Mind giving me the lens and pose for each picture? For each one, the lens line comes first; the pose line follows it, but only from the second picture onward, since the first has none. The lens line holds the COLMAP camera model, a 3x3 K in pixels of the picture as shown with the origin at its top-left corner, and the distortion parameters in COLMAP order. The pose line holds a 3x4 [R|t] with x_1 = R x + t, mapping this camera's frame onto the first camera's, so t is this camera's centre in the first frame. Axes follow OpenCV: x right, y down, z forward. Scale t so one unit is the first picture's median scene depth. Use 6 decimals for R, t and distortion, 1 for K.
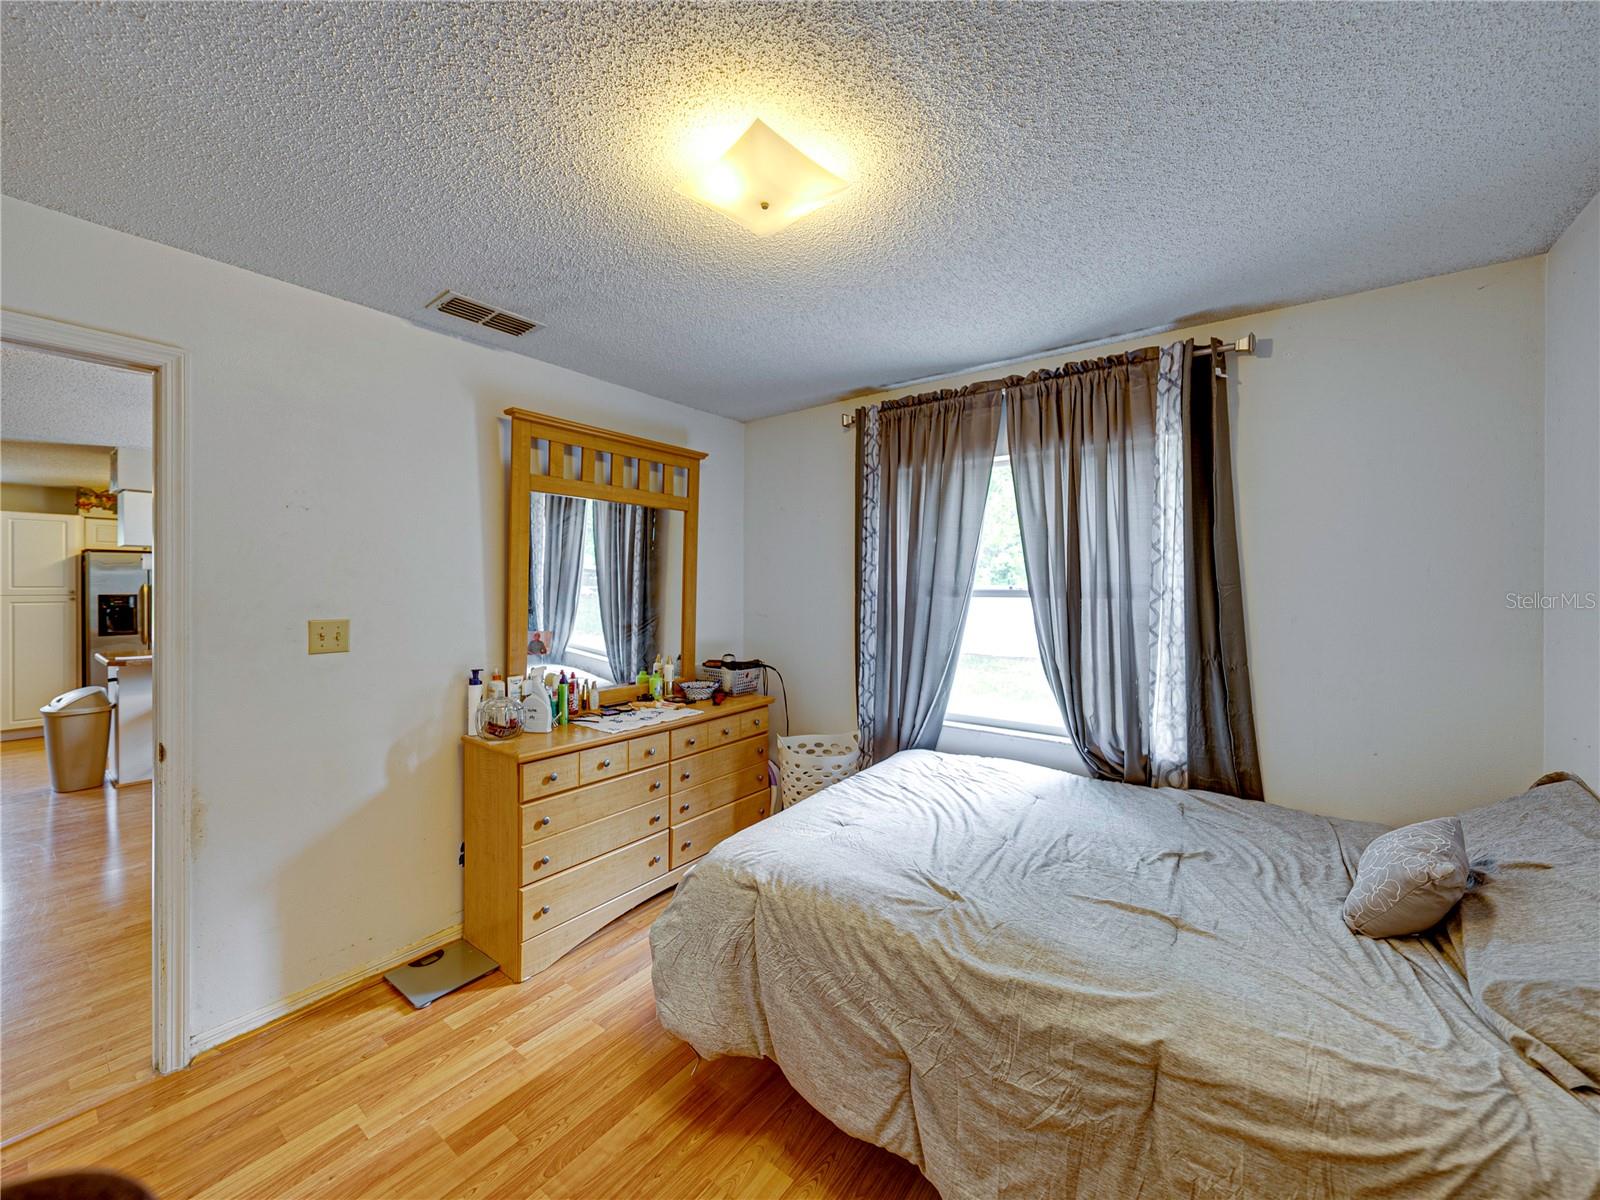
lens RADIAL K [[633.8, 0, 791.9], [0, 633.8, 572.9], [0, 0, 1]] dist [-0.005683, 0.001167]
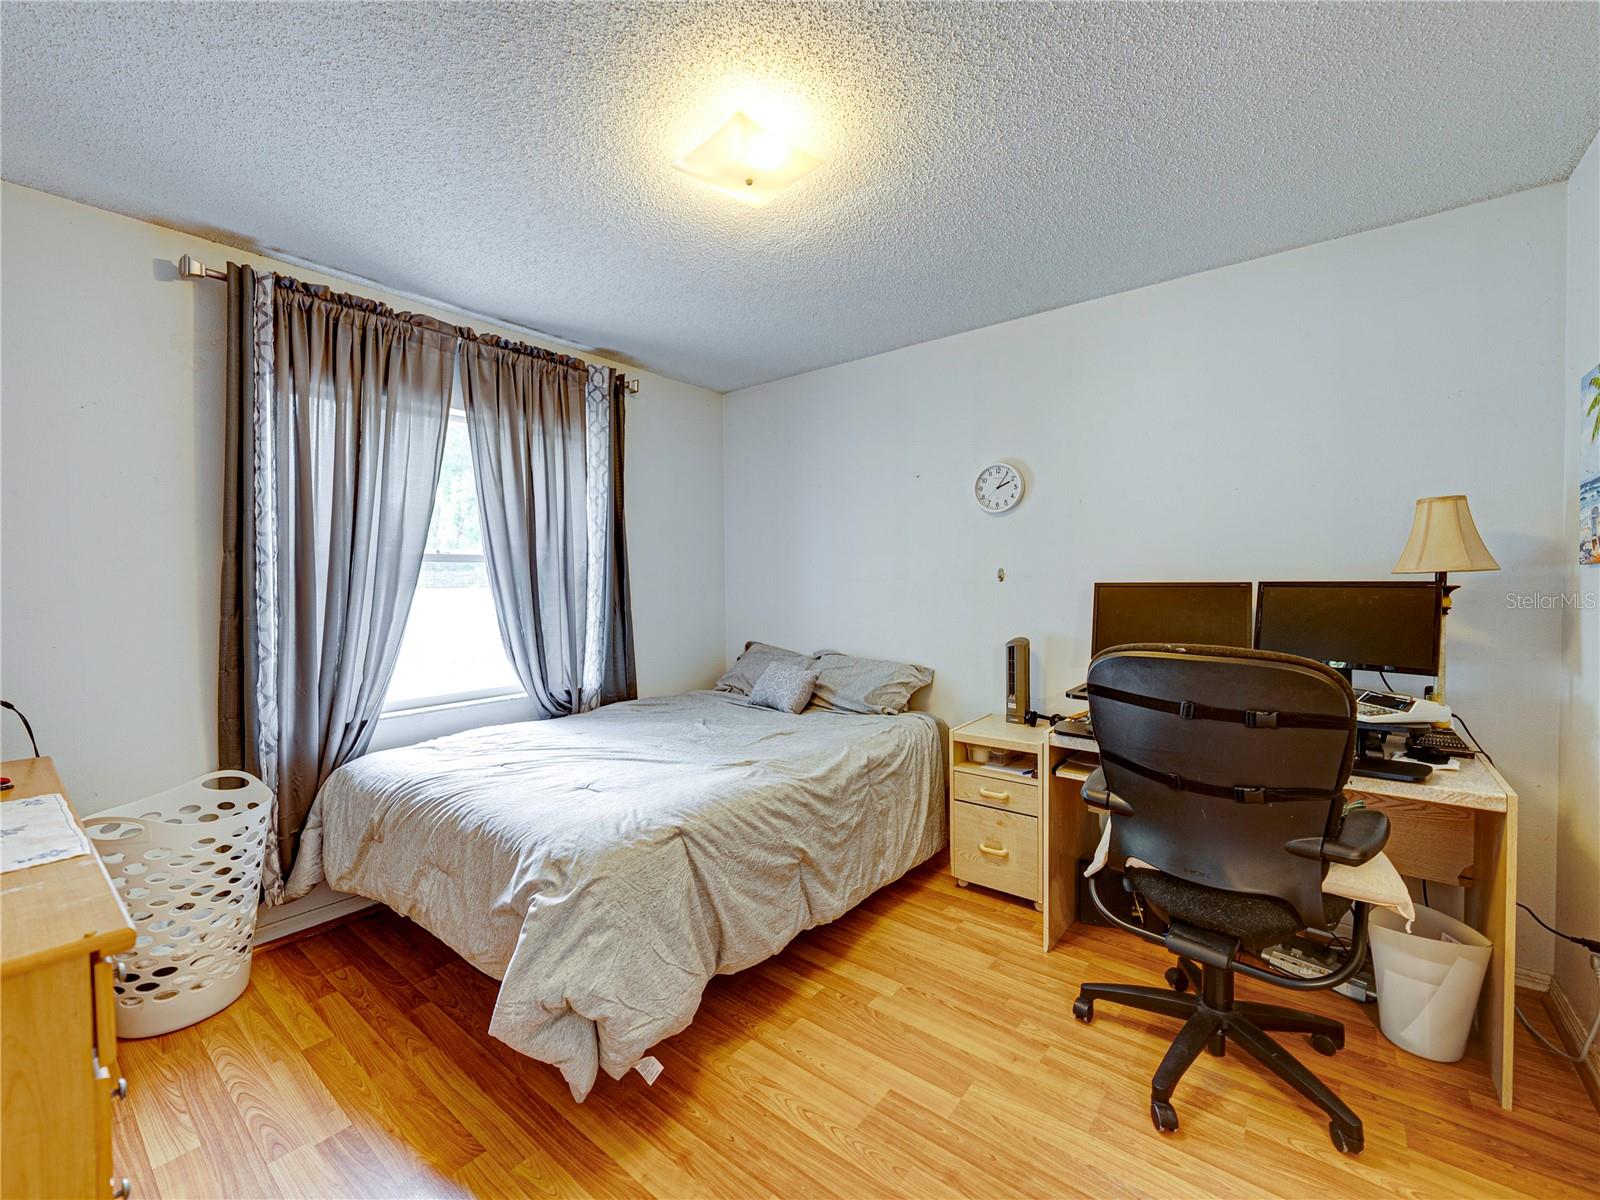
lens RADIAL K [[675.0, 0, 795.6], [0, 675.0, 594.1], [0, 0, 1]] dist [-0.002748, -0.001412]
pose [[0.007954, -0.016271, 0.999836, -0.810082], [-0.004532, 0.999857, 0.016308, 0.083920], [-0.999958, -0.004661, 0.007879, 0.606167]]
